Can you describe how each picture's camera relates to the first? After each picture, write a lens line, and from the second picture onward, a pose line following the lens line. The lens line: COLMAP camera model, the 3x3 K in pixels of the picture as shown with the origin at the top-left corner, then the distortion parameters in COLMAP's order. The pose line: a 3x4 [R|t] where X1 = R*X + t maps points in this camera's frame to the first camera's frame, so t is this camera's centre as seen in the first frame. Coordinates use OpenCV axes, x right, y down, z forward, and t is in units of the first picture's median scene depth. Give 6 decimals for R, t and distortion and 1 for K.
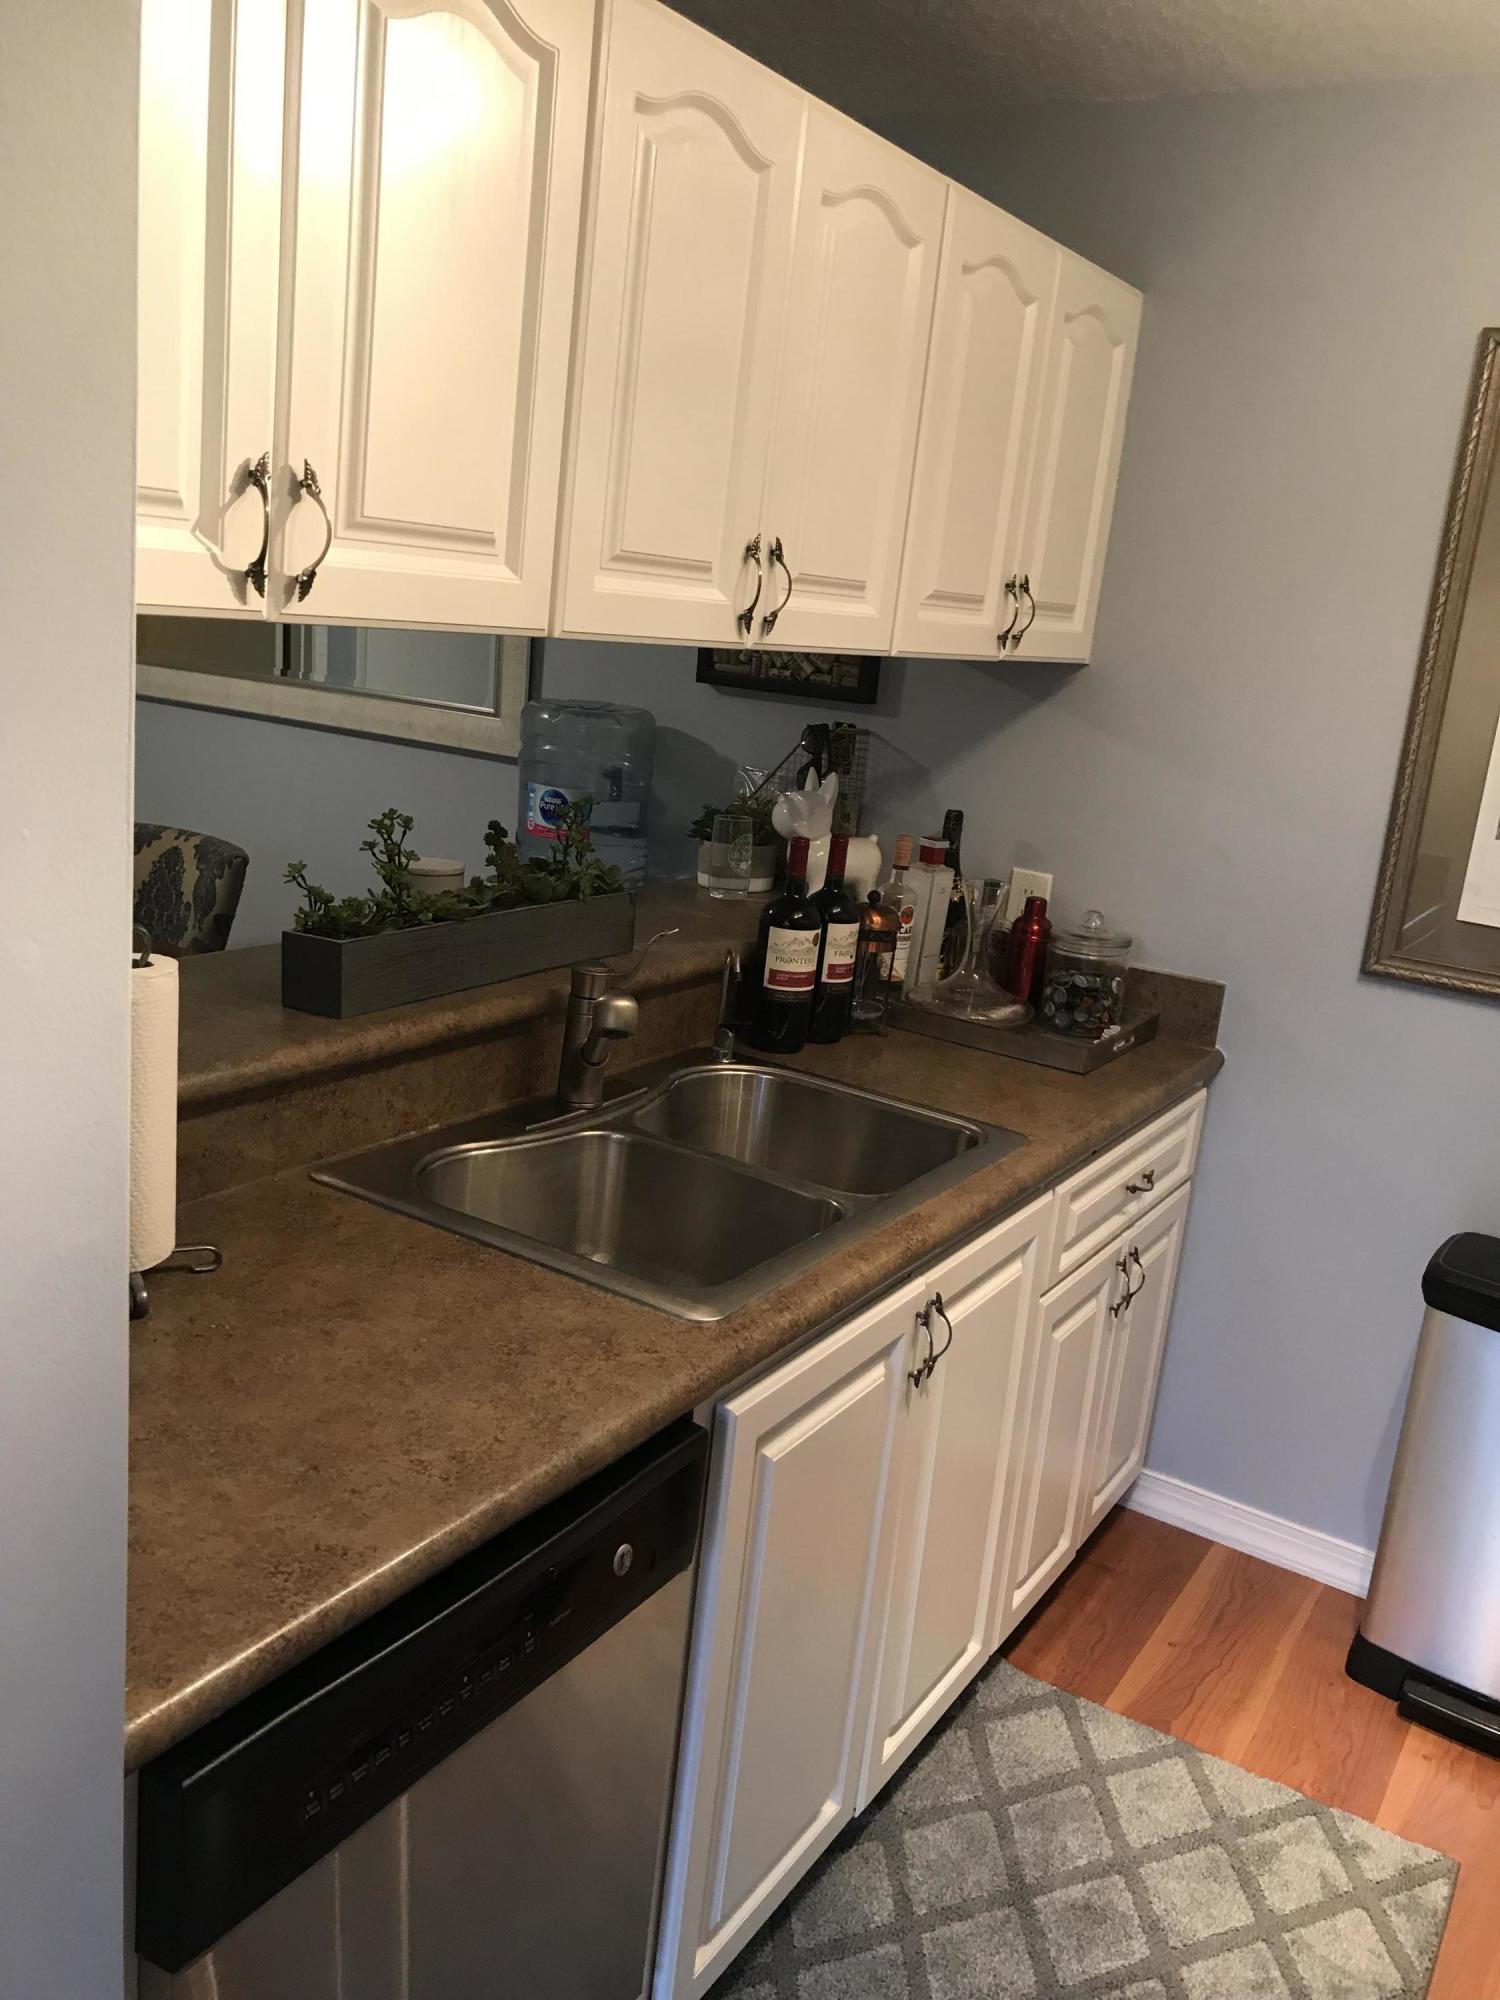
lens RADIAL K [[1637.8, 0, 747.0], [0, 1637.8, 1004.9], [0, 0, 1]] dist [0.044006, -0.064328]
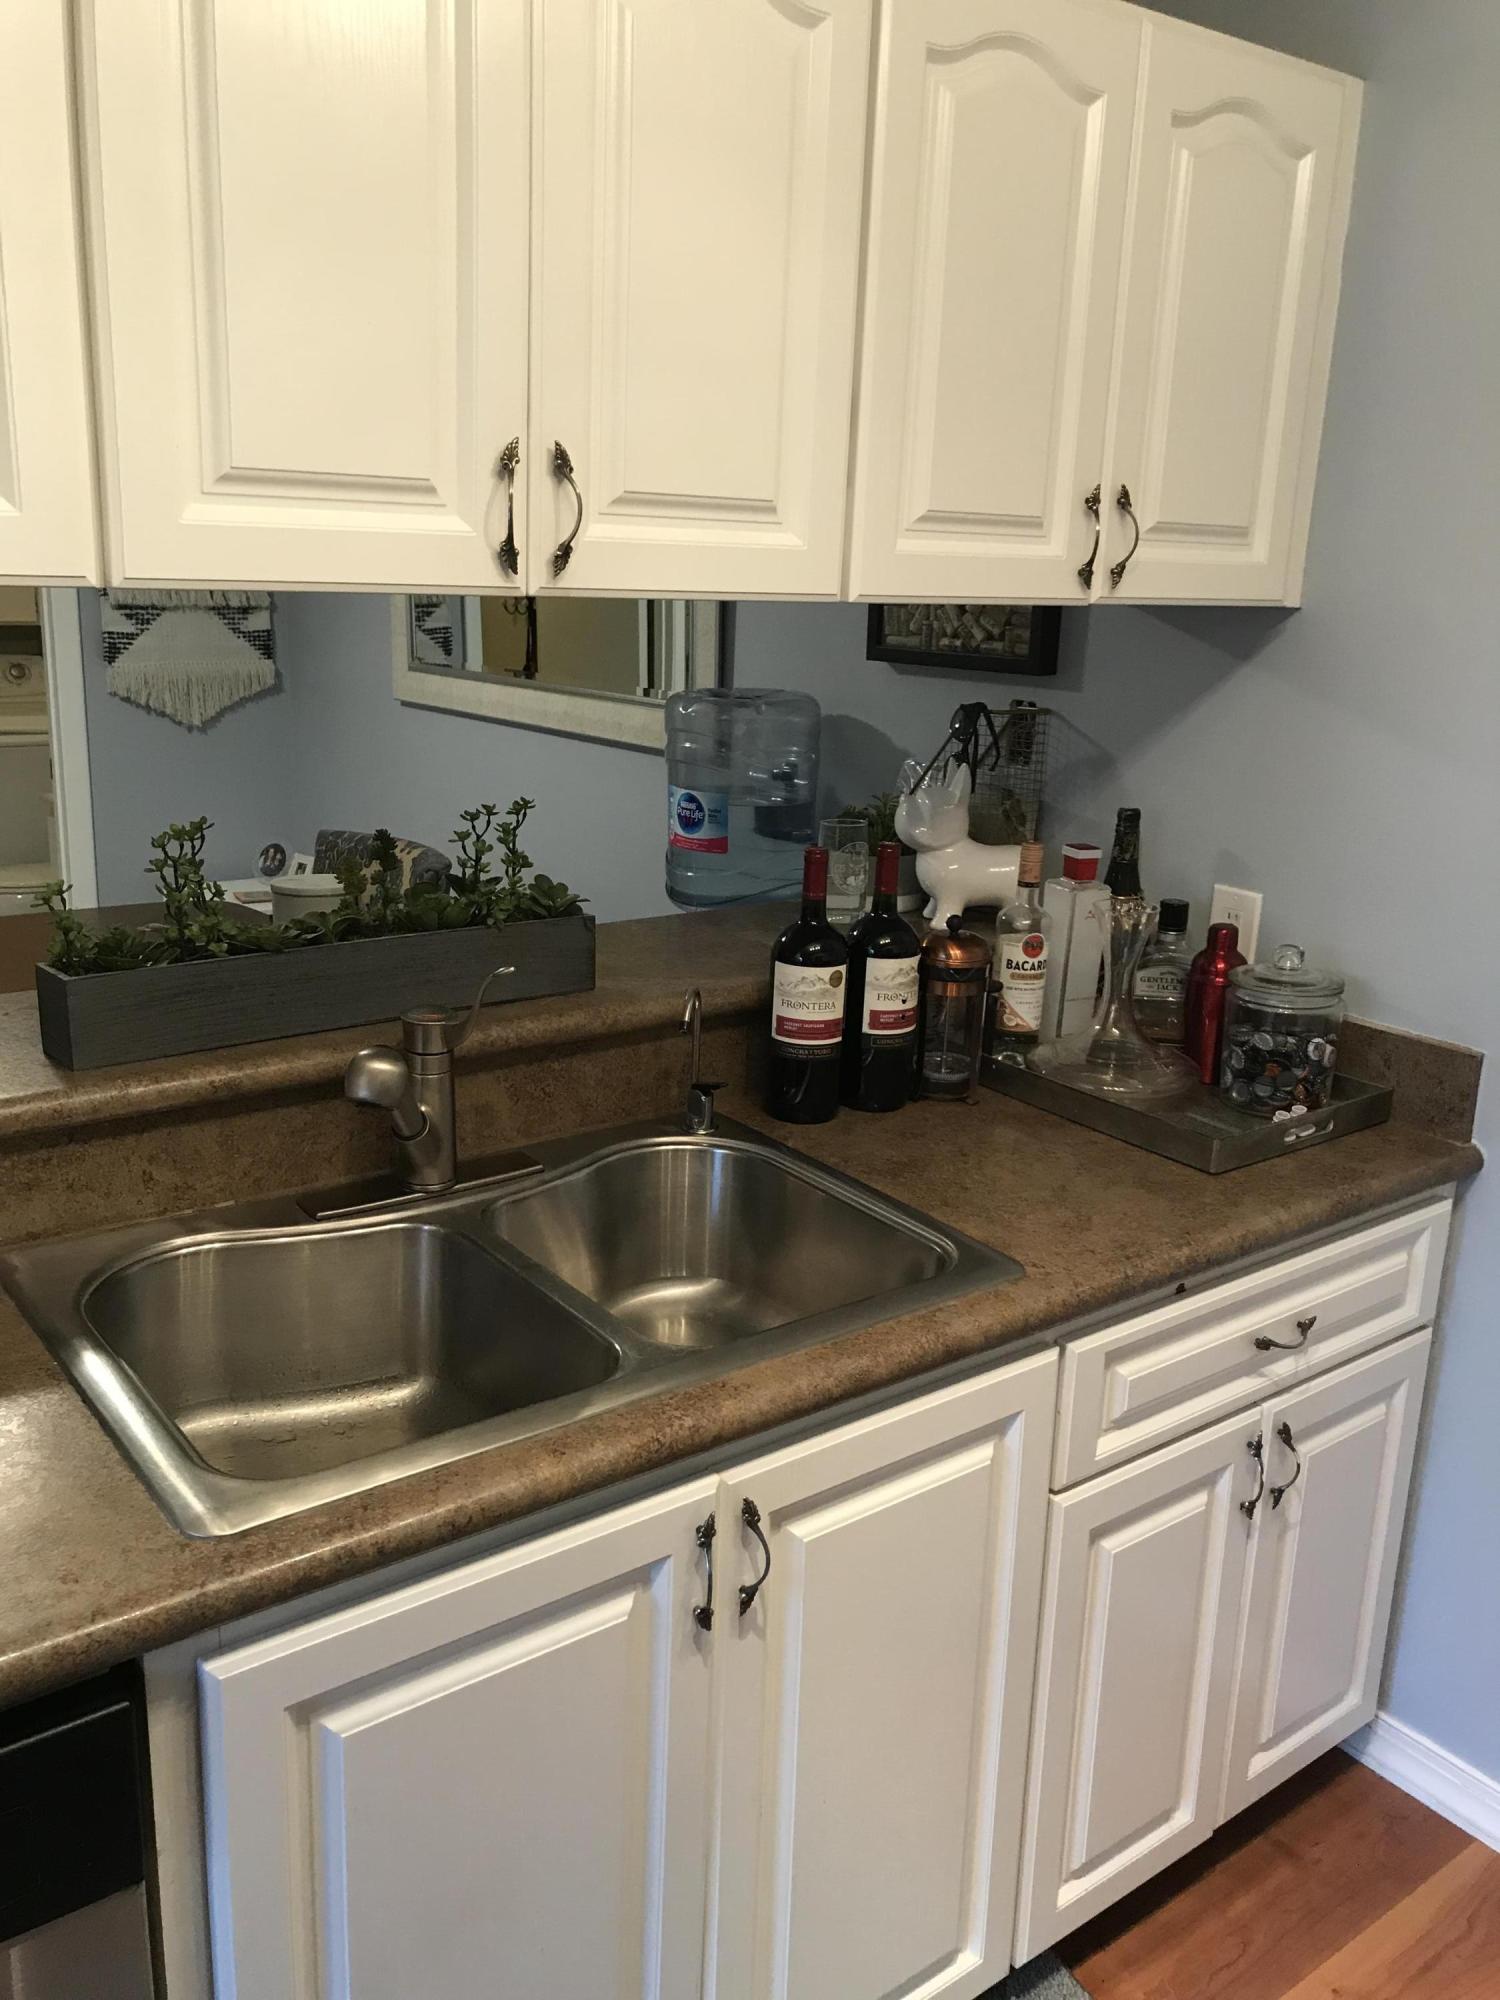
lens RADIAL K [[1637.8, 0, 750.0], [0, 1637.8, 996.2], [0, 0, 1]] dist [0.044006, -0.064328]
pose [[0.933668, 0.026665, -0.357147, 0.269767], [-0.029739, 0.999553, -0.003117, -0.027262], [0.356904, 0.013532, 0.934043, 0.254787]]
